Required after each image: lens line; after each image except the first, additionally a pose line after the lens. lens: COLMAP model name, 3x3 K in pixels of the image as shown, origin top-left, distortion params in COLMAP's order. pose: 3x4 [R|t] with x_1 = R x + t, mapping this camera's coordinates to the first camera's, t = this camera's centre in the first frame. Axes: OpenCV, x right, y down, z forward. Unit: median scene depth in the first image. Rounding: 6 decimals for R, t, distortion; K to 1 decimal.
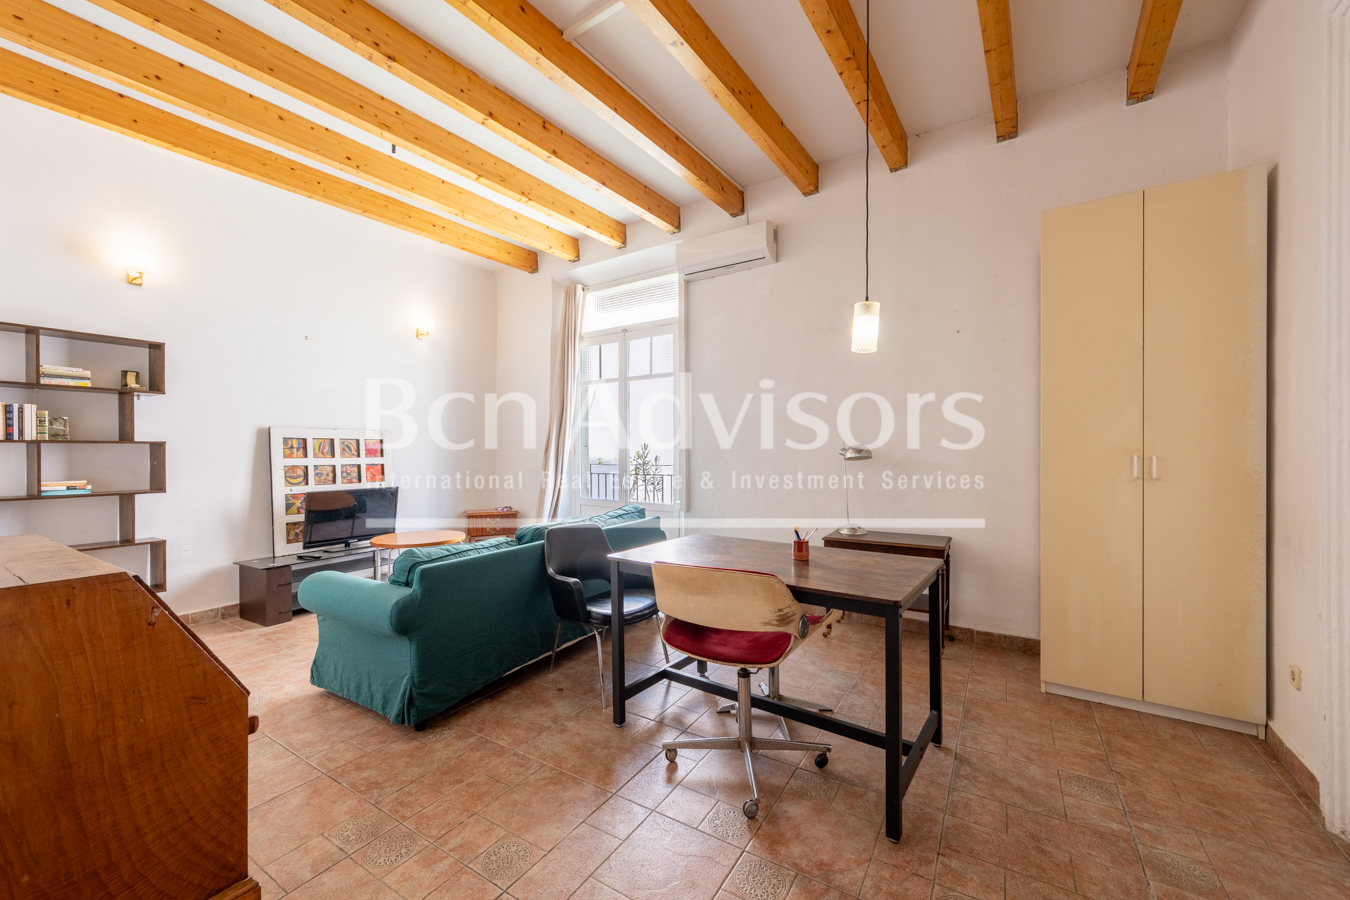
lens RADIAL K [[539.8, 0, 657.1], [0, 539.8, 451.0], [0, 0, 1]] dist [-0.002031, 0.000047]
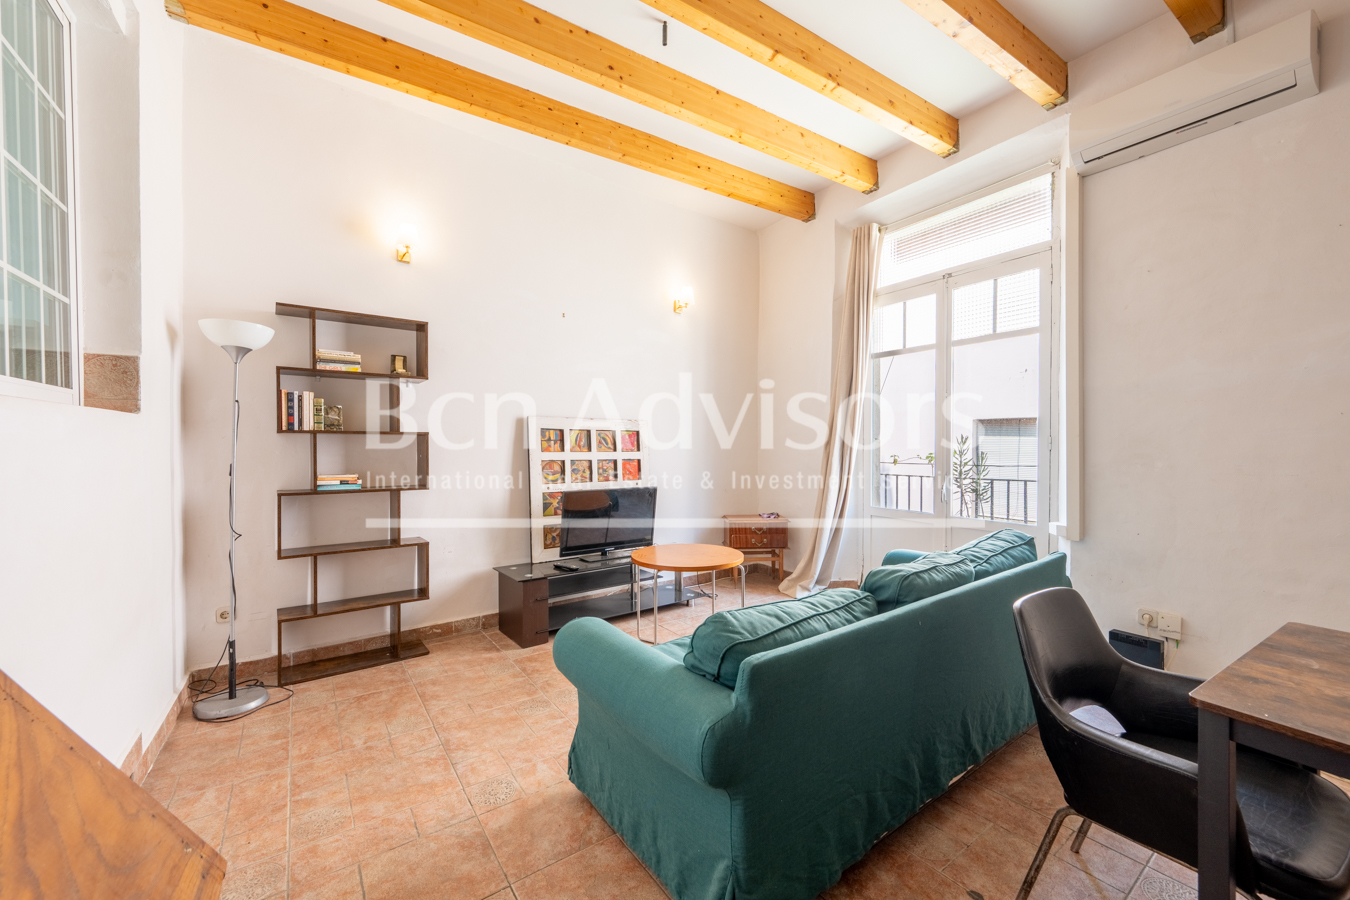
lens RADIAL K [[531.8, 0, 671.2], [0, 531.8, 449.9], [0, 0, 1]] dist [-0.000570, 0.000057]
pose [[0.930633, 0.006815, -0.365890, -0.174999], [-0.004287, 0.999961, 0.007721, 0.002460], [0.365928, -0.005617, 0.930626, 0.266339]]
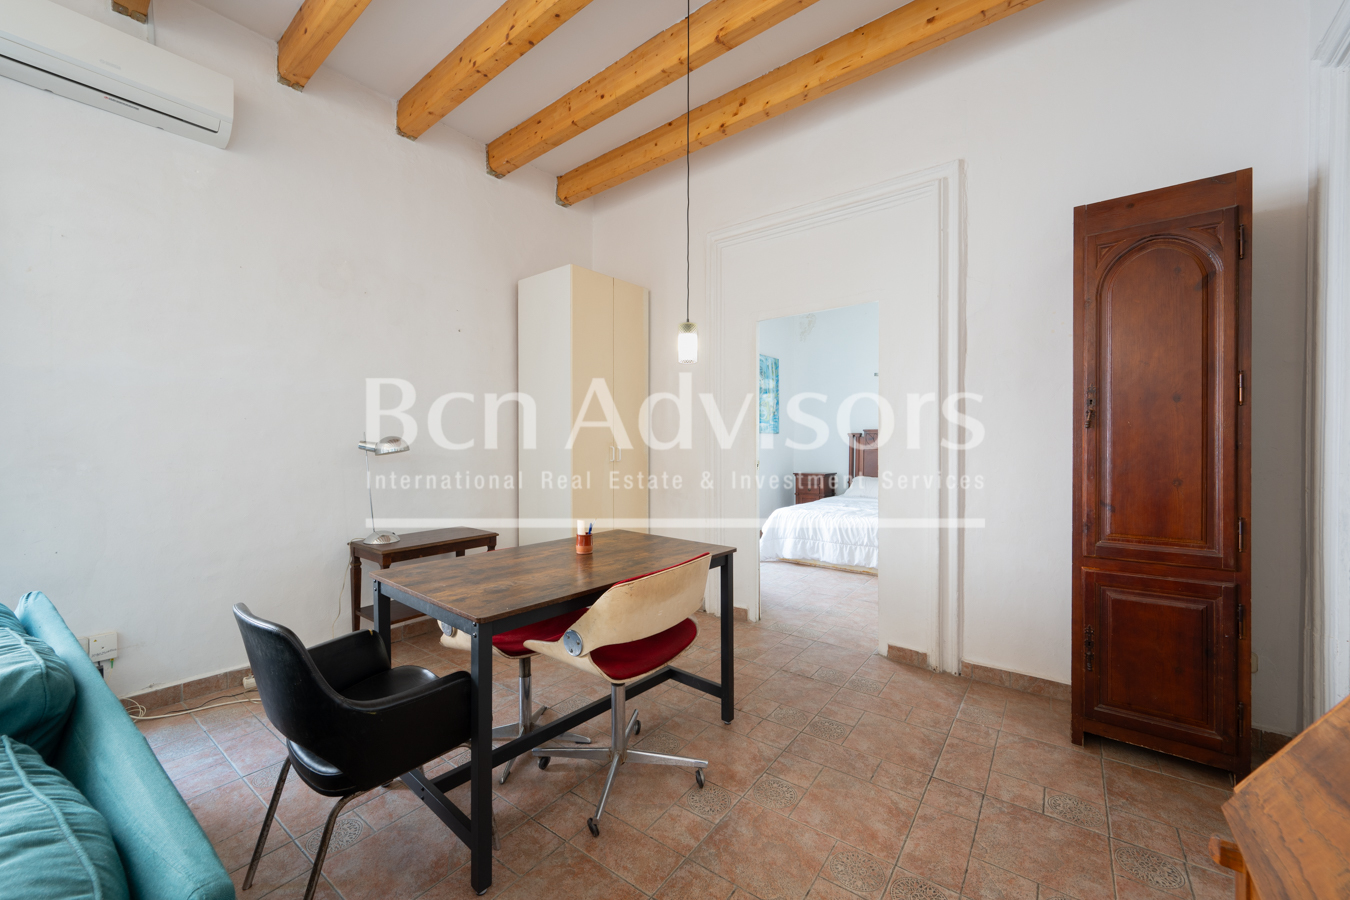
lens RADIAL K [[543.8, 0, 673.1], [0, 543.8, 451.5], [0, 0, 1]] dist [0.000683, 0.000132]
pose [[0.042862, -0.011822, 0.999011, -0.392132], [0.005936, 0.999915, 0.011579, 0.004226], [-0.999063, 0.005434, 0.042928, 0.432794]]
